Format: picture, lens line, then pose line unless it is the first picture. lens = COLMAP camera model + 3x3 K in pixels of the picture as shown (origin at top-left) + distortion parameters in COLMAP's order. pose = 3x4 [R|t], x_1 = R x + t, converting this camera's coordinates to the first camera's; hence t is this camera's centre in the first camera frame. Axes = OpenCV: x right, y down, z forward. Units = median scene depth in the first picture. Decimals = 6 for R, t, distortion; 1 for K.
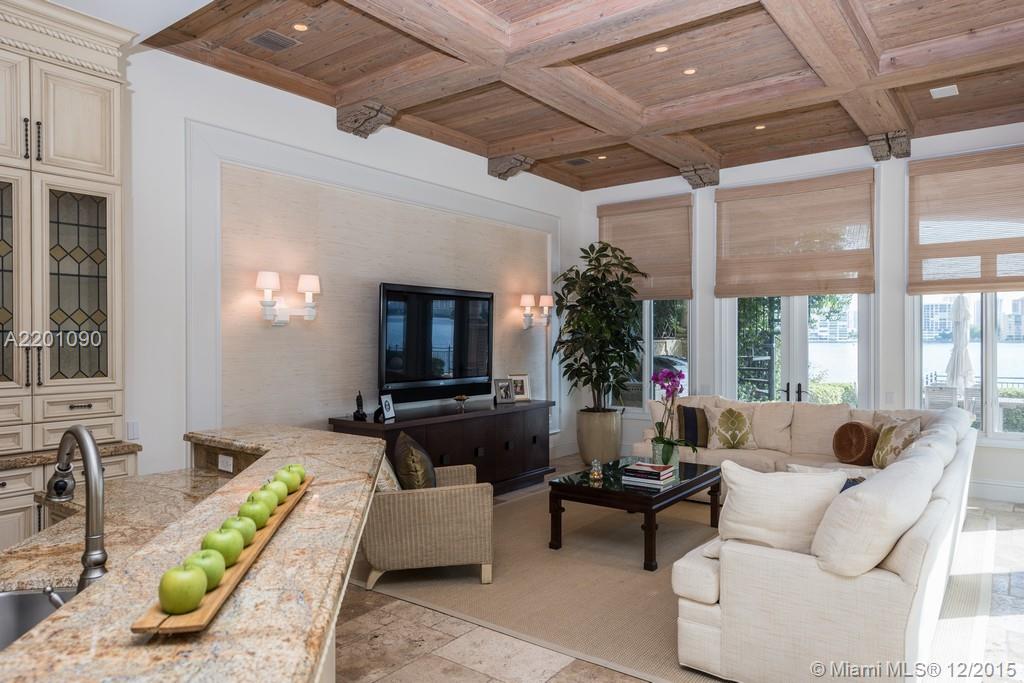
lens RADIAL K [[661.6, 0, 512.0], [0, 661.6, 341.5], [0, 0, 1]] dist [0.018588, -0.001280]
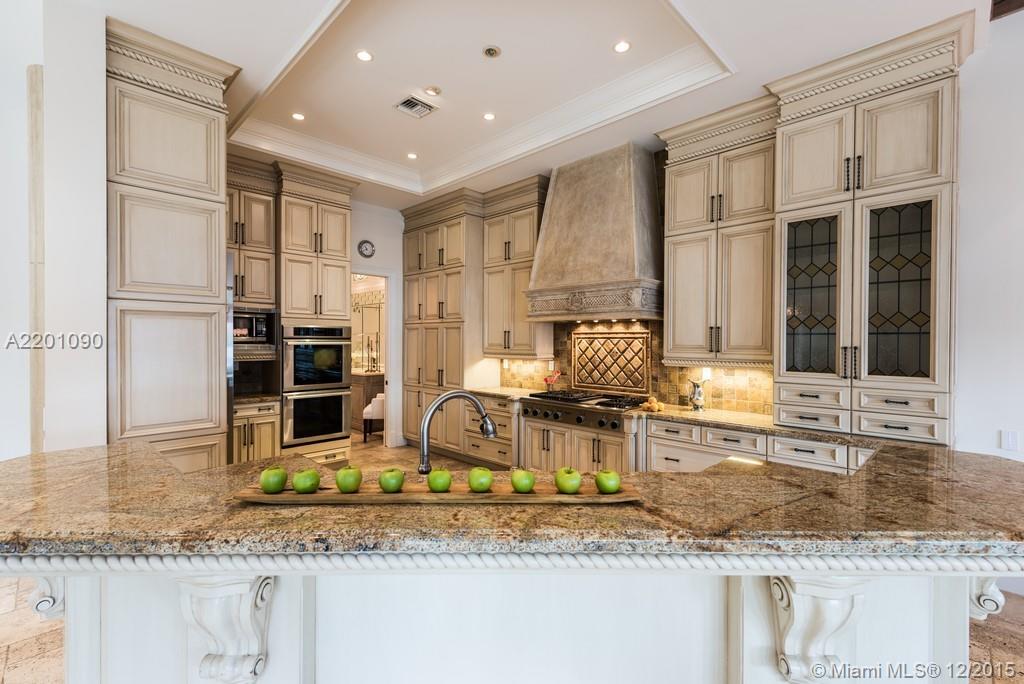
lens RADIAL K [[449.4, 0, 512.0], [0, 449.4, 342.0], [0, 0, 1]] dist [0.009340, -0.000011]
pose [[-0.128992, 0.004195, -0.991637, 0.156698], [-0.007717, 0.999957, 0.005234, 0.000545], [0.991616, 0.008328, -0.128954, 0.468195]]
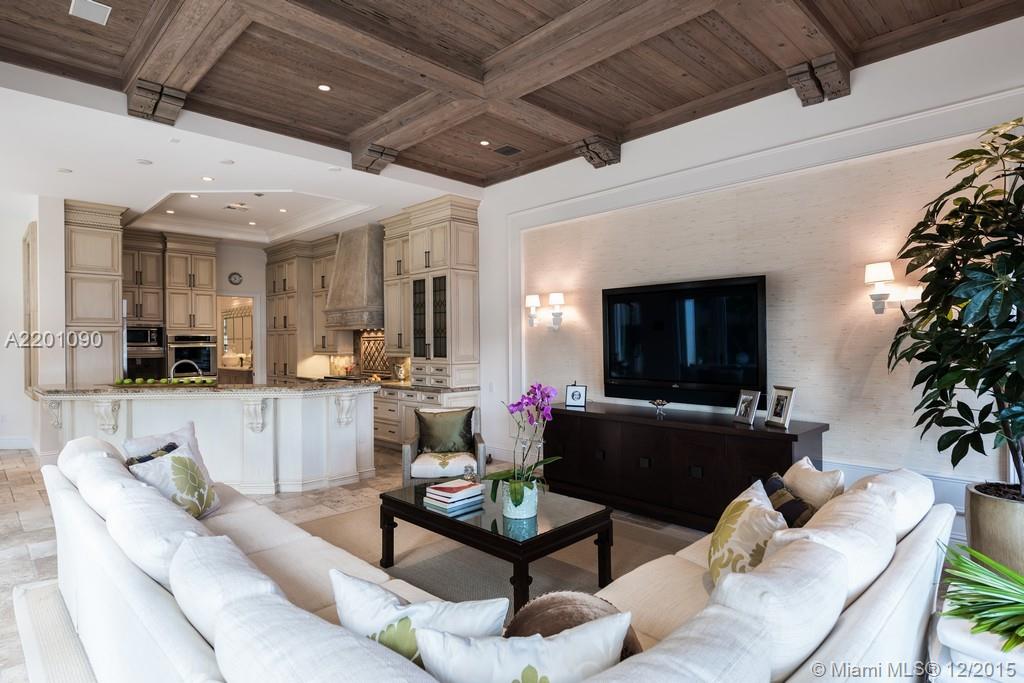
lens RADIAL K [[541.3, 0, 512.0], [0, 541.3, 341.5], [0, 0, 1]] dist [0.004033, -0.000810]
pose [[-0.132753, 0.003120, -0.991144, 1.138715], [0.005059, 0.999984, 0.002471, -0.003204], [0.991136, -0.004686, -0.132766, 1.473295]]
